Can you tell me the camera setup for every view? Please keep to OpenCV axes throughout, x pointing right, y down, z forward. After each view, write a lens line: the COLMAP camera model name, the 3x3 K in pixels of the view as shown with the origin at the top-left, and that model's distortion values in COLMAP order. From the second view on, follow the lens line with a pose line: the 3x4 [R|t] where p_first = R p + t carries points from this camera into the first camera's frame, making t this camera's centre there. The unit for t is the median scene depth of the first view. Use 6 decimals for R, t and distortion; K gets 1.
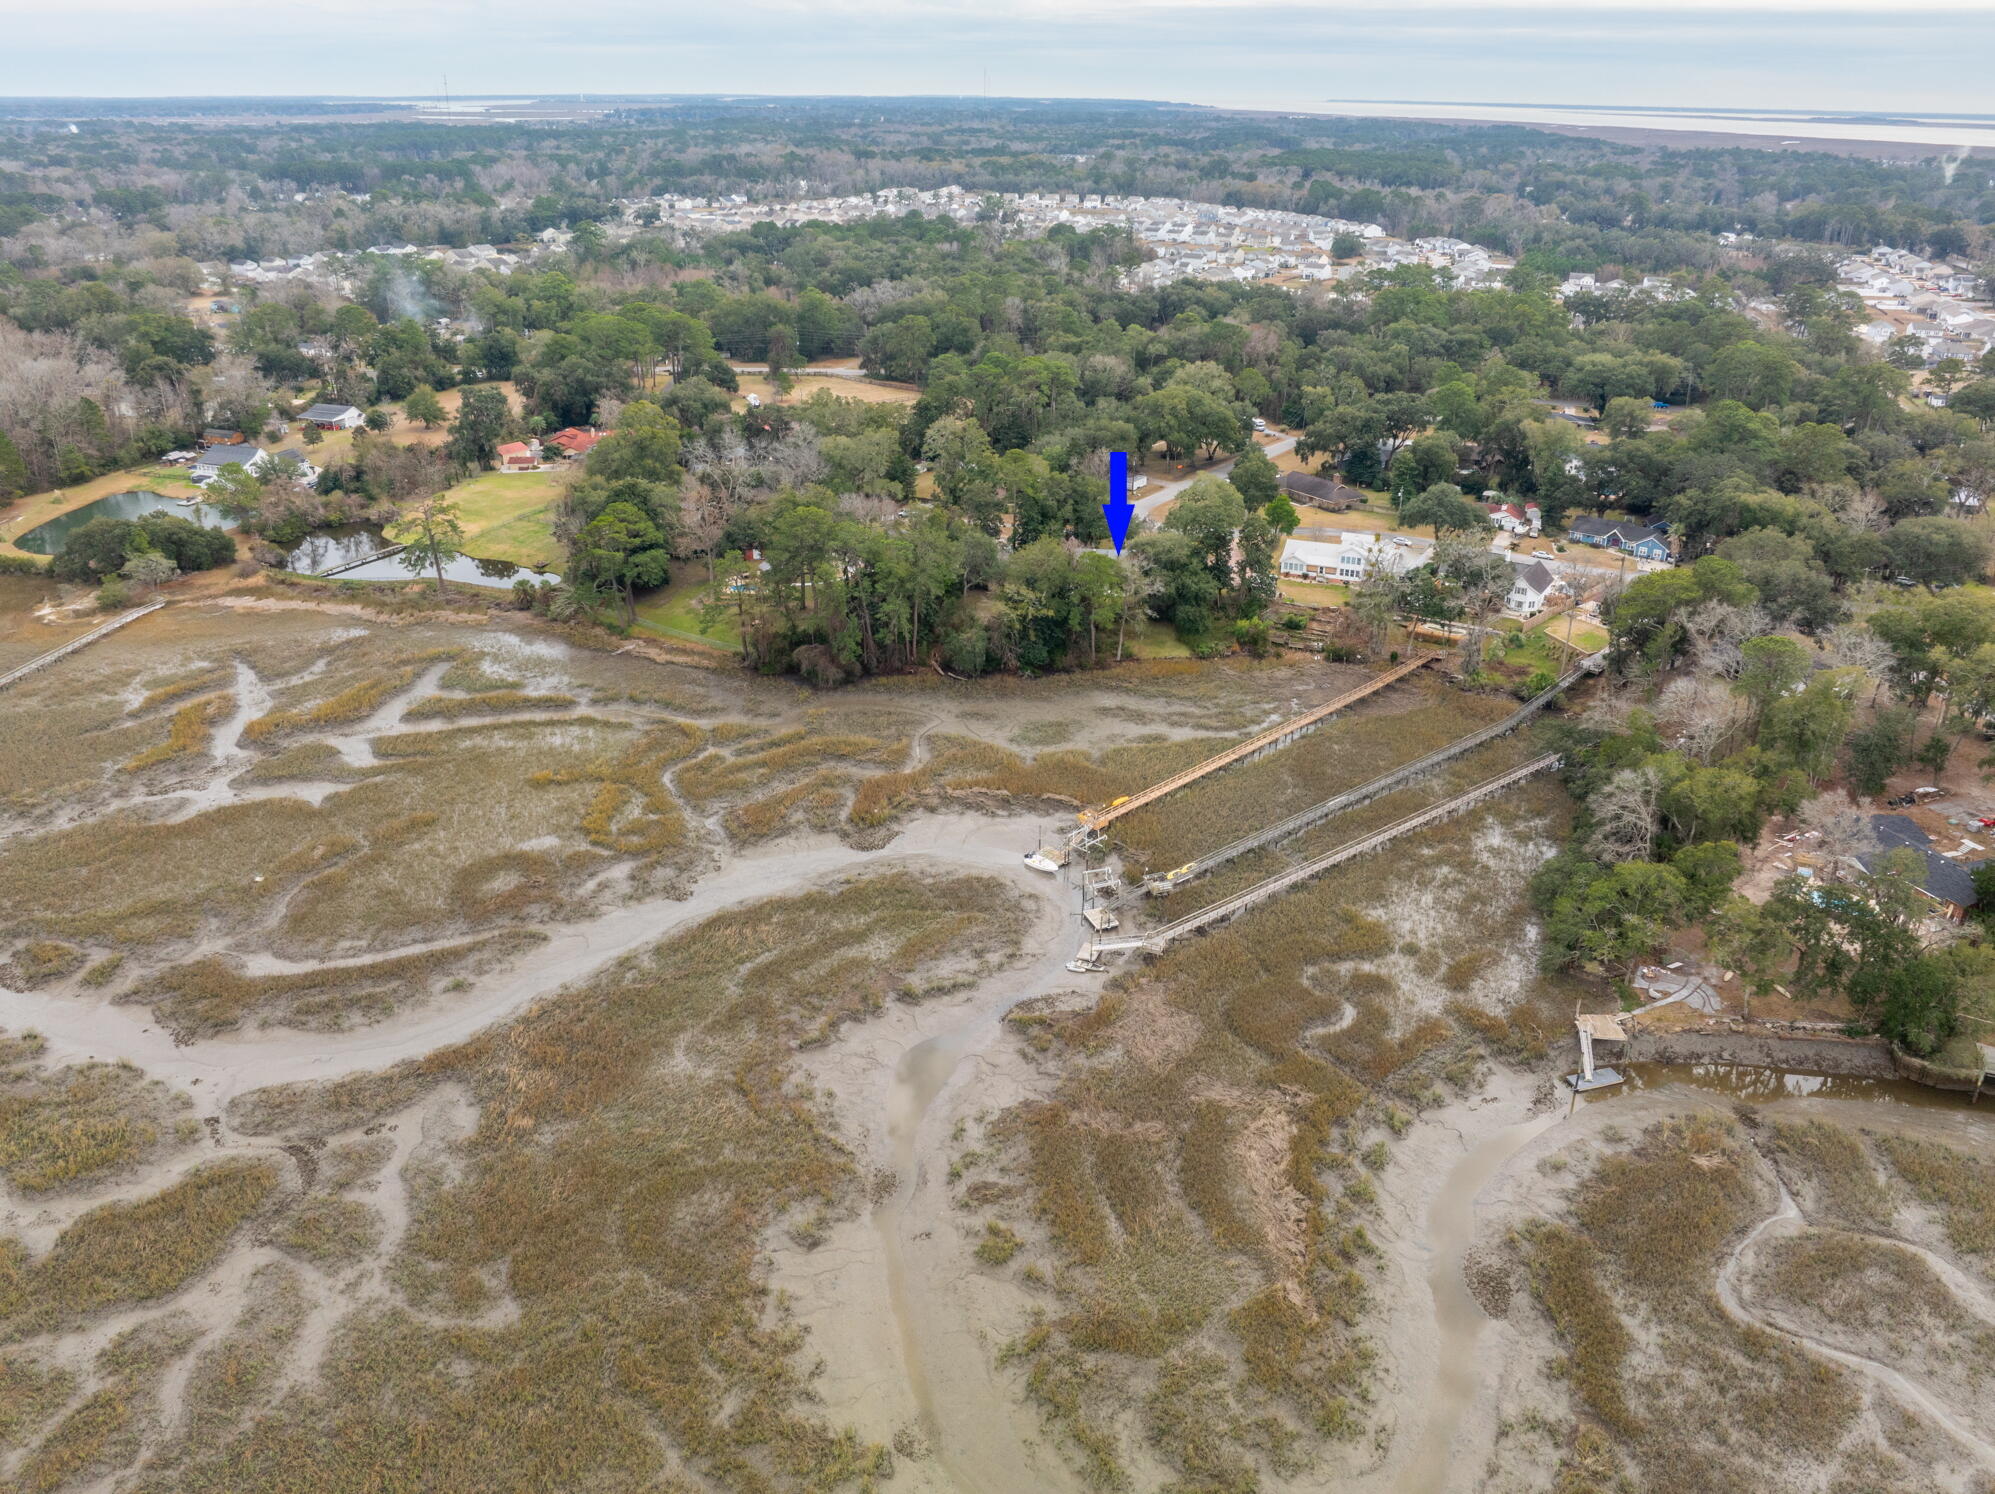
lens RADIAL K [[1423.5, 0, 990.3], [0, 1423.5, 750.2], [0, 0, 1]] dist [-0.044339, 0.015721]
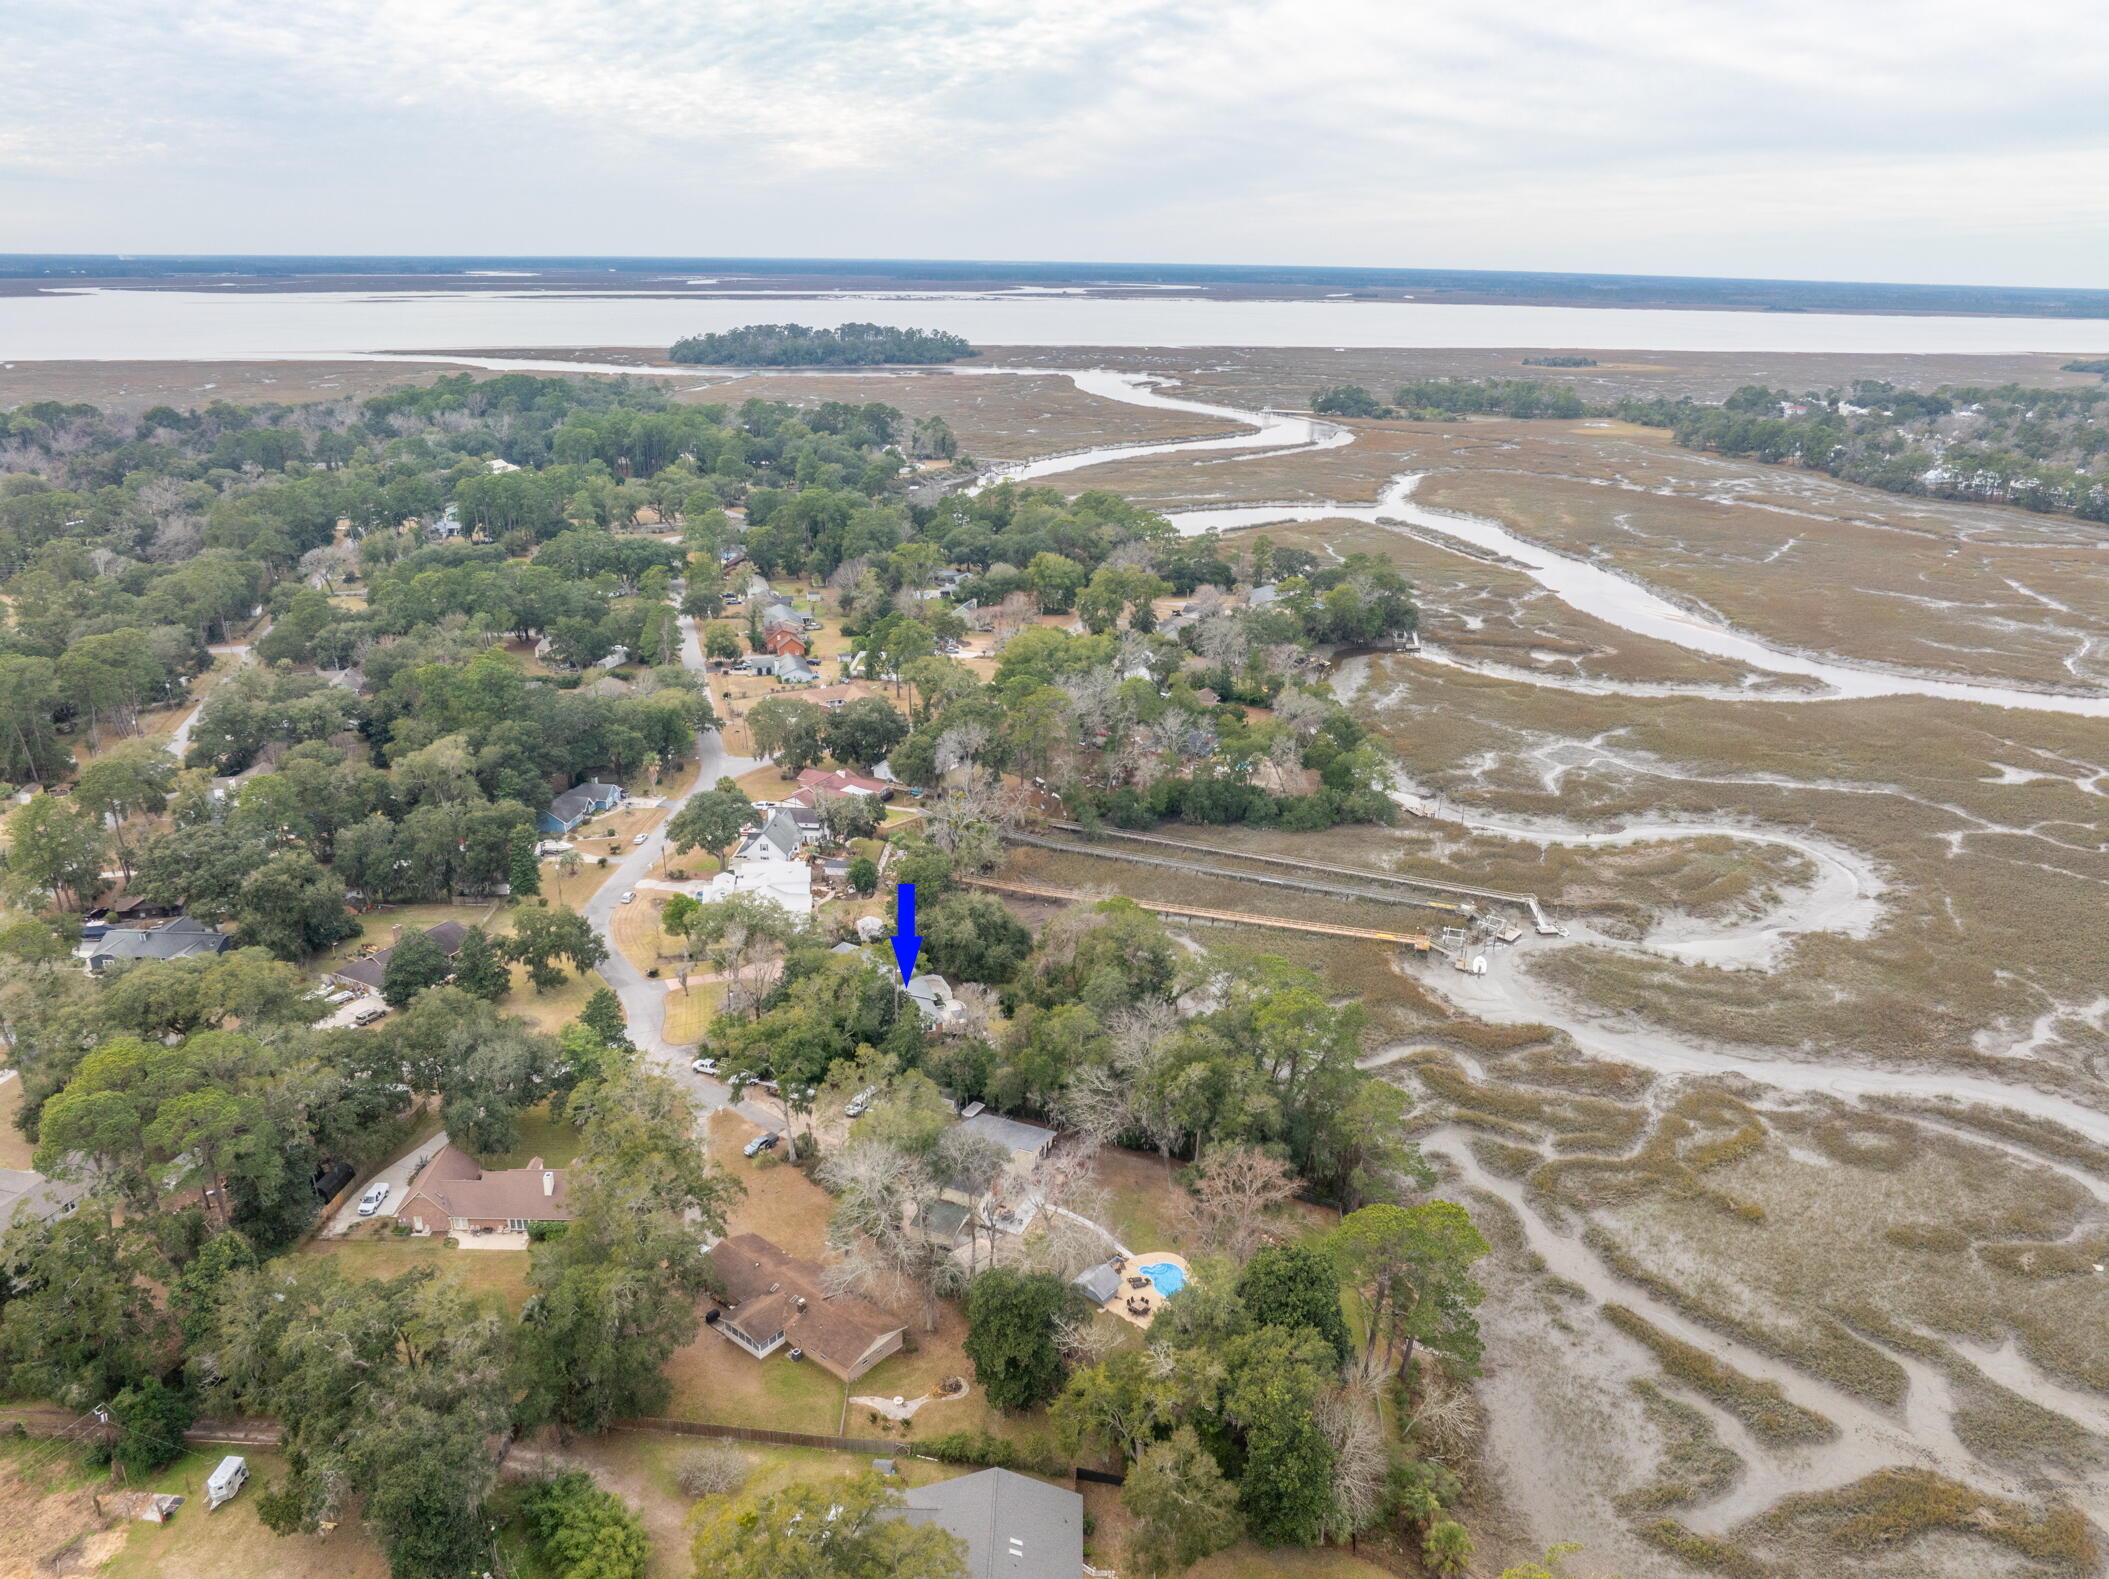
lens RADIAL K [[1504.9, 0, 1051.8], [0, 1504.9, 794.1], [0, 0, 1]] dist [-0.044339, 0.015721]
pose [[-0.477199, -0.320808, 0.818146, -0.942167], [0.347804, 0.786024, 0.511076, -0.976481], [-0.807040, 0.528439, -0.263511, 1.751195]]
